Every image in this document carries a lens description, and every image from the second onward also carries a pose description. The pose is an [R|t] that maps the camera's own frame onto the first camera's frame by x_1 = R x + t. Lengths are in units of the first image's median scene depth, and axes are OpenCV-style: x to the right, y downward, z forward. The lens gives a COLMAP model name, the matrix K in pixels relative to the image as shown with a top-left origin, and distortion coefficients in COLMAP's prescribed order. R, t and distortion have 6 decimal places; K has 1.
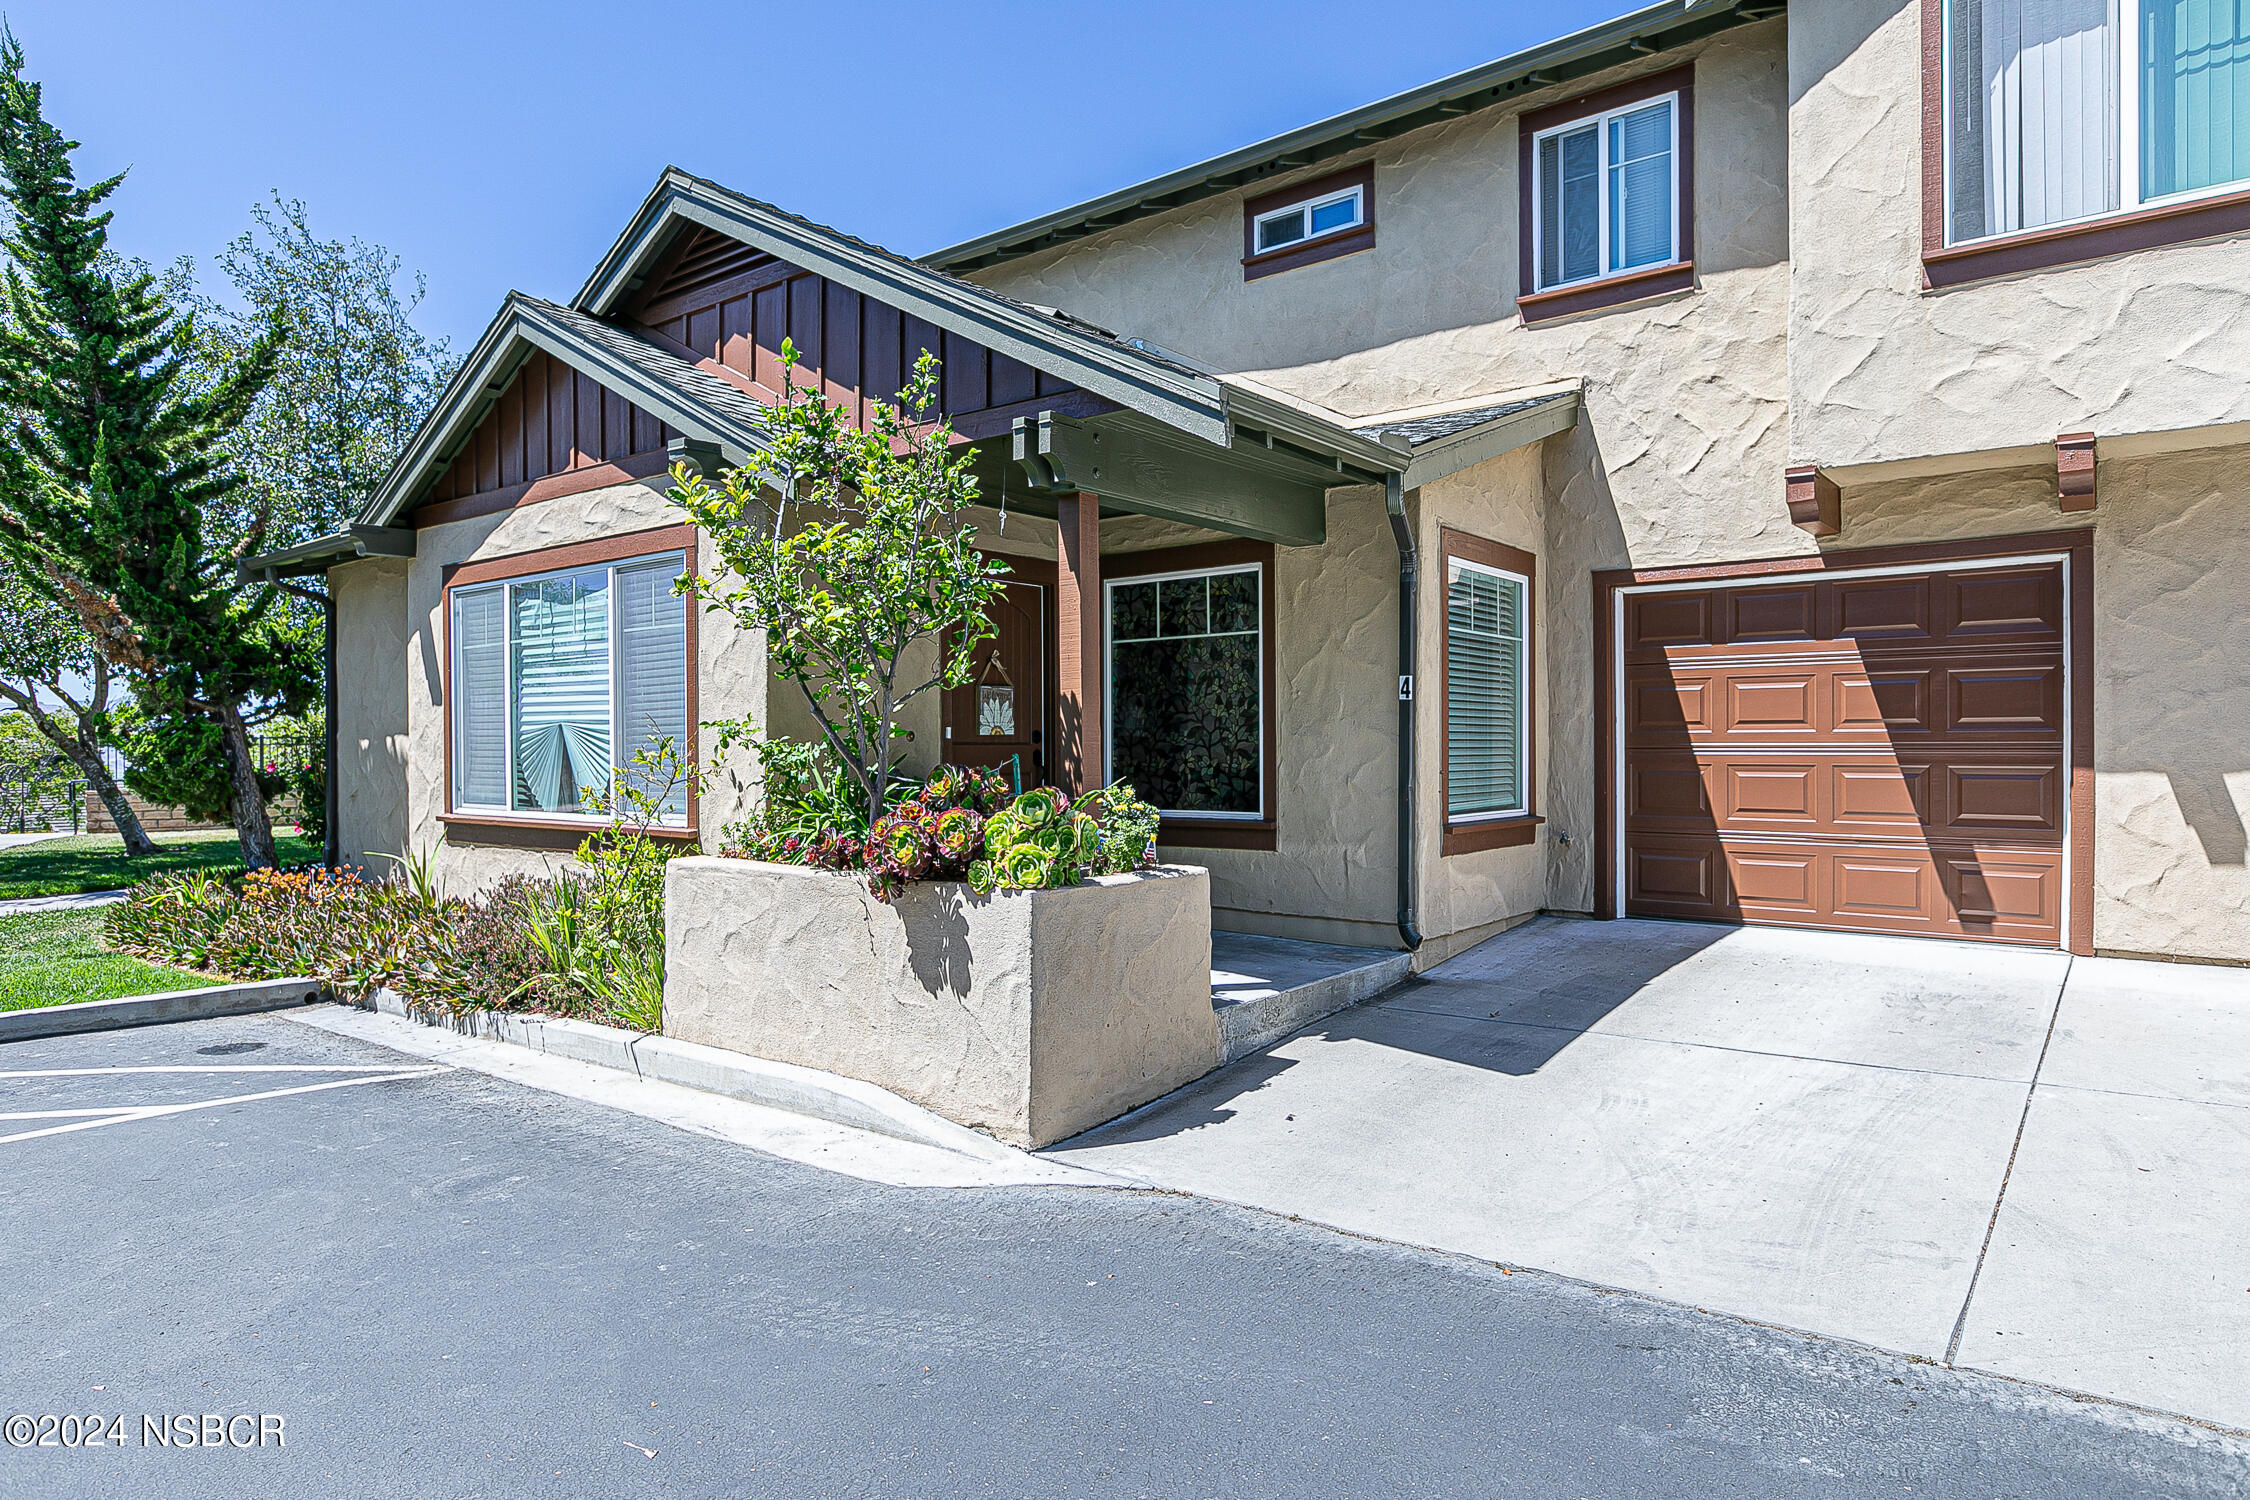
lens RADIAL K [[1314.8, 0, 1121.0], [0, 1314.8, 747.6], [0, 0, 1]] dist [-0.003897, -0.000264]
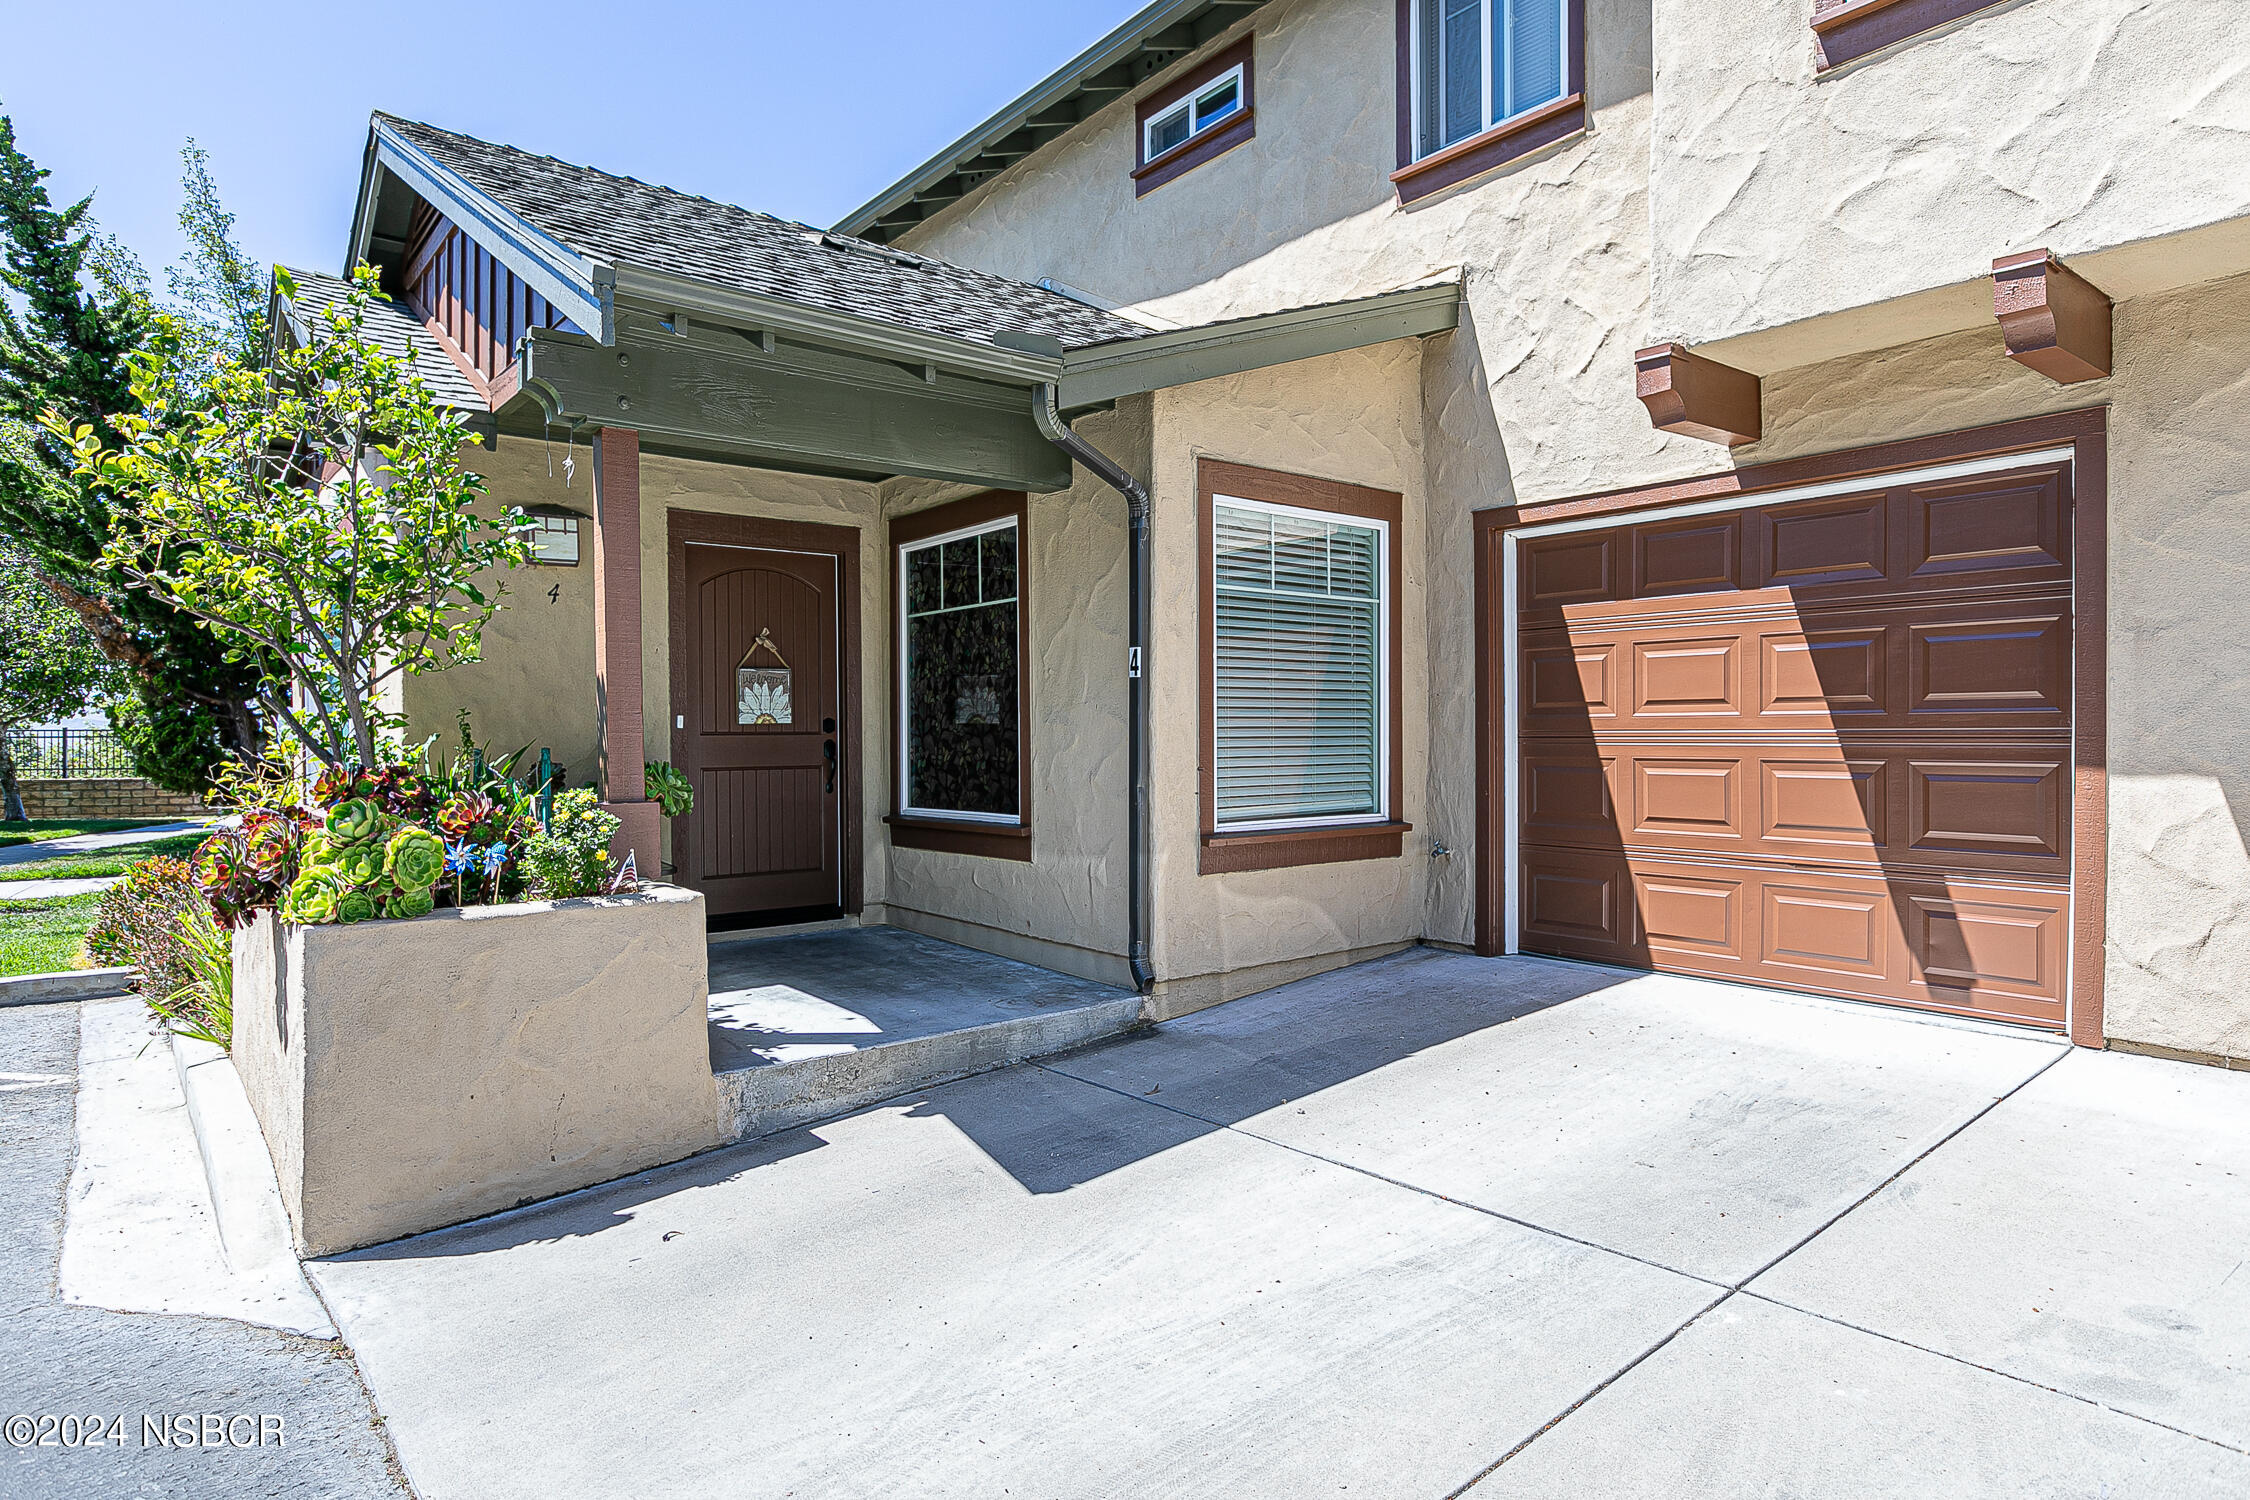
lens RADIAL K [[1264.4, 0, 1129.9], [0, 1264.4, 750.8], [0, 0, 1]] dist [-0.003303, -0.000587]
pose [[0.974983, 0.000420, -0.222281, 0.362628], [0.002718, 0.999901, 0.013813, -0.002717], [0.222264, -0.014072, 0.974885, 0.240508]]
